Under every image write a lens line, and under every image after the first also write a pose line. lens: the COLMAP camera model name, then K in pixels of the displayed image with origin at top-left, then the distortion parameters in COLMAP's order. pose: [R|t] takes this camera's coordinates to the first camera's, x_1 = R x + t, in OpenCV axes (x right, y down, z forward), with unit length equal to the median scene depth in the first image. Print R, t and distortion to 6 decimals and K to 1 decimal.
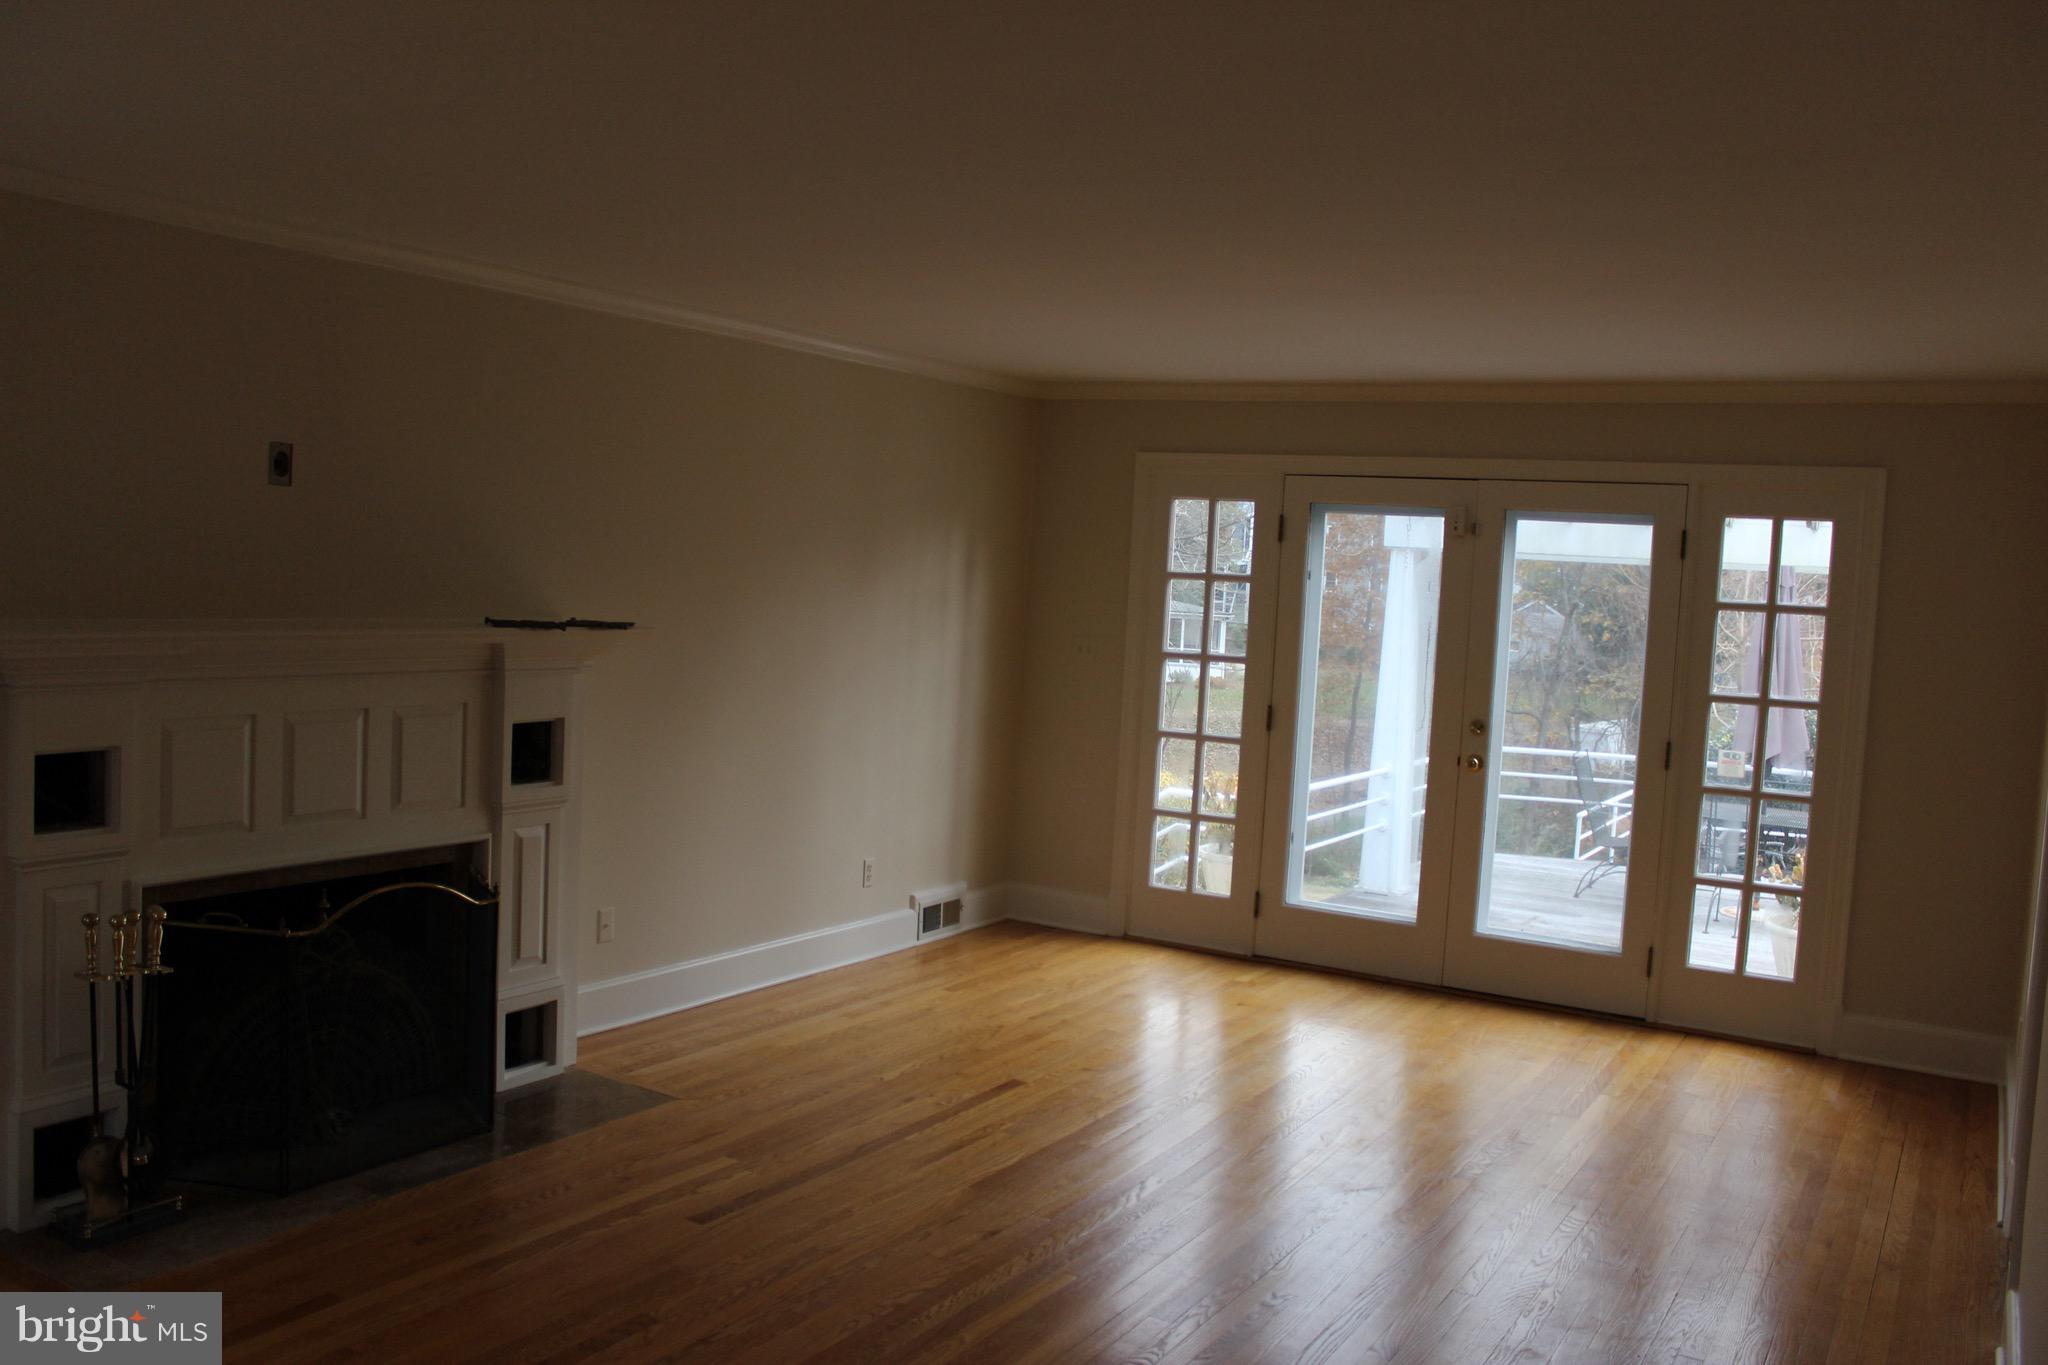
lens RADIAL K [[1682.7, 0, 1024.5], [0, 1682.7, 686.9], [0, 0, 1]] dist [-0.157554, 0.131787]
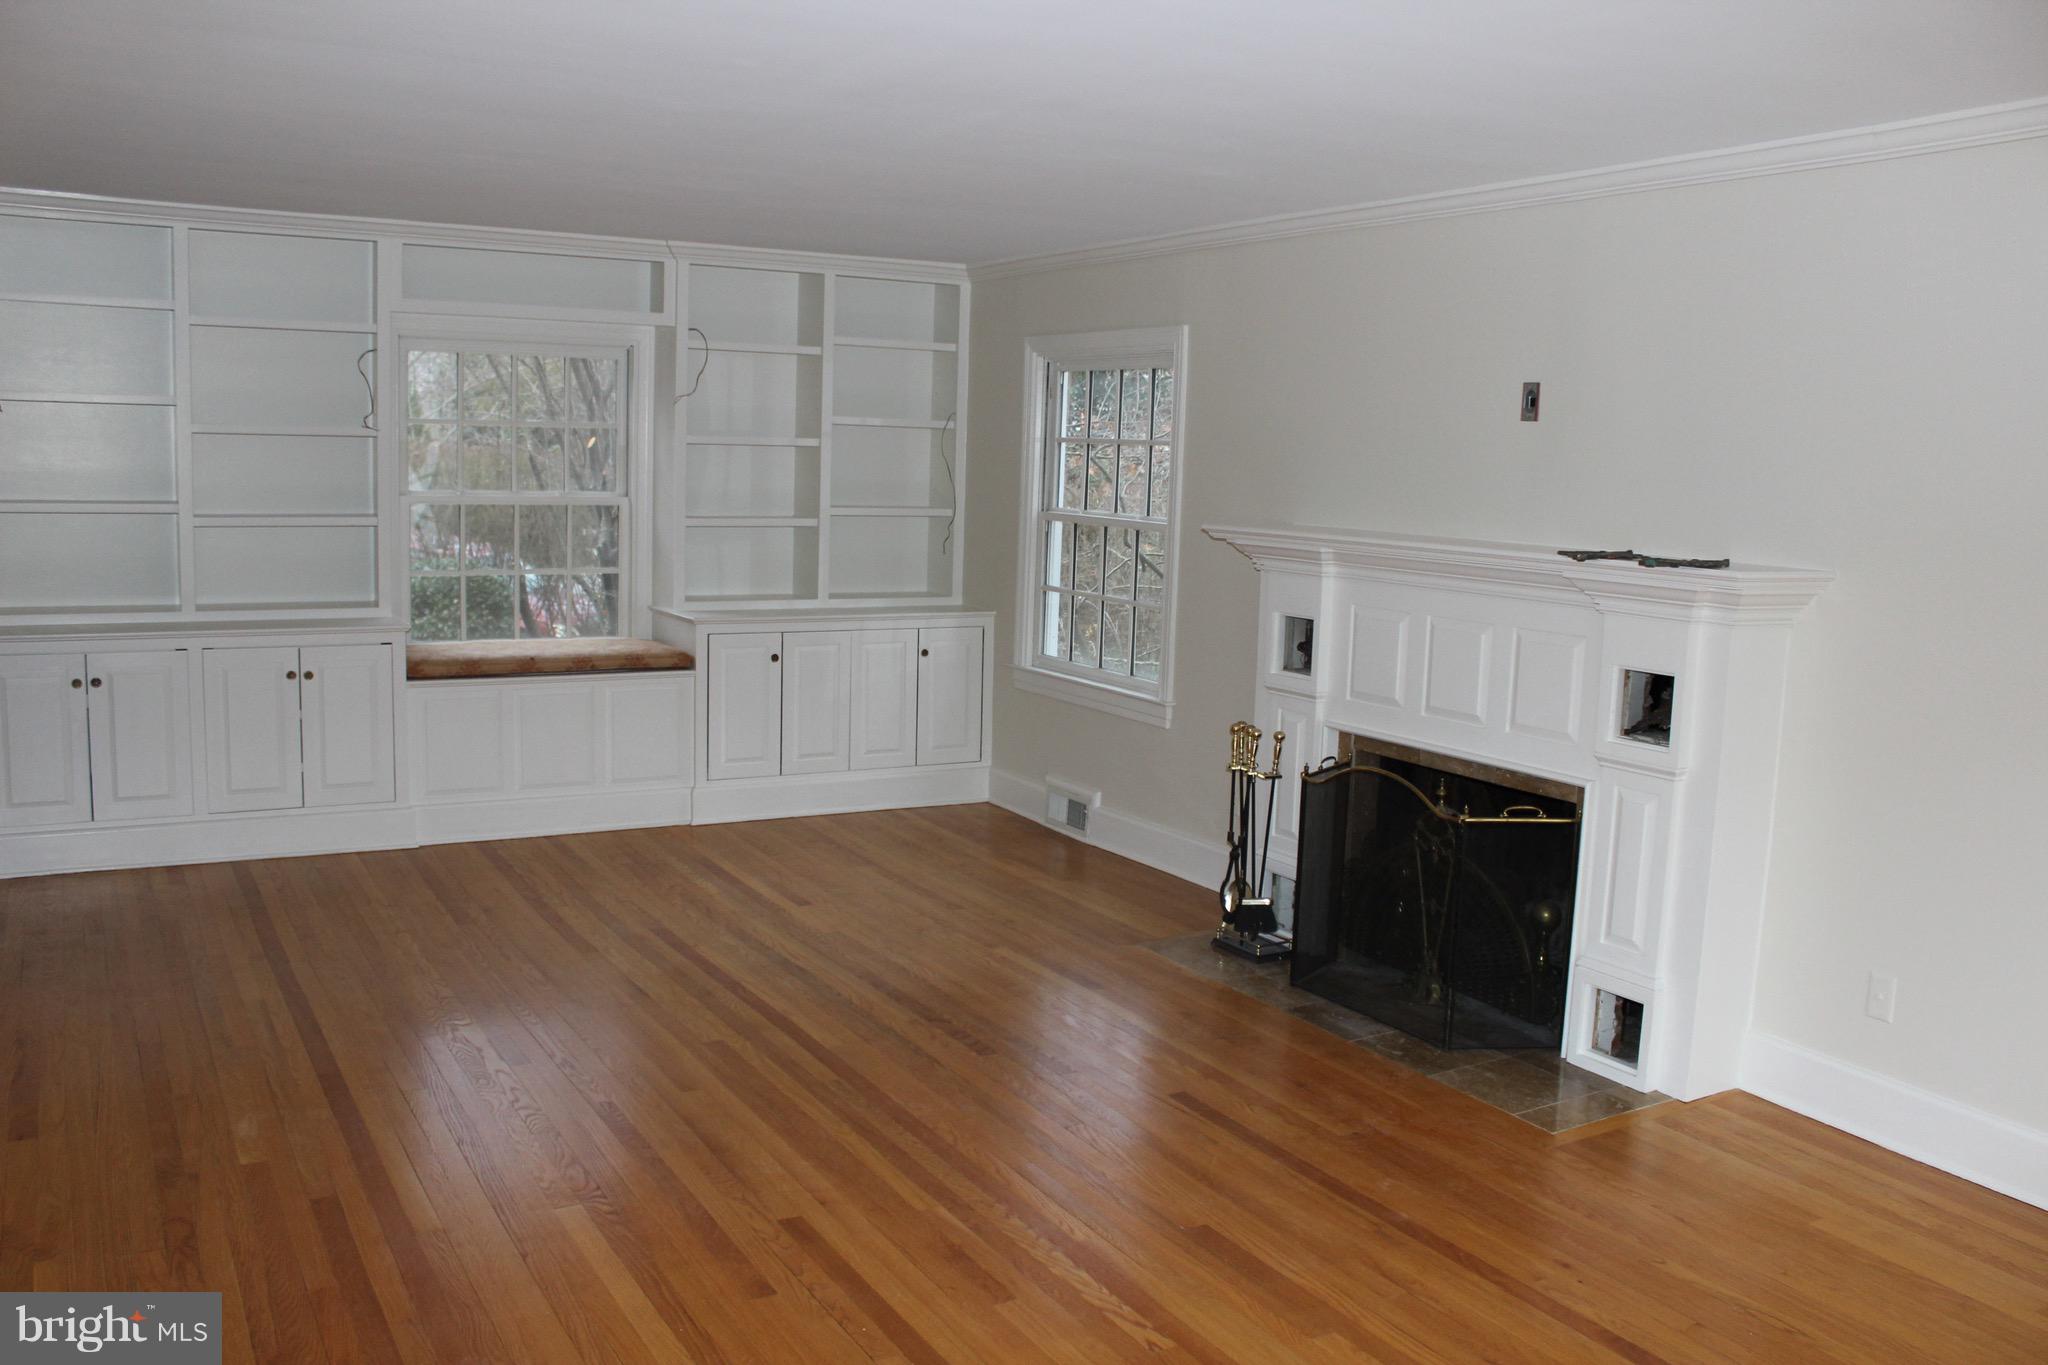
lens RADIAL K [[1682.7, 0, 1023.8], [0, 1682.7, 682.4], [0, 0, 1]] dist [-0.157554, 0.131787]
pose [[-0.484045, 0.051566, -0.873523, 0.682632], [-0.102514, 0.988046, 0.115133, -0.042126], [0.869018, 0.145278, -0.472972, 1.242924]]
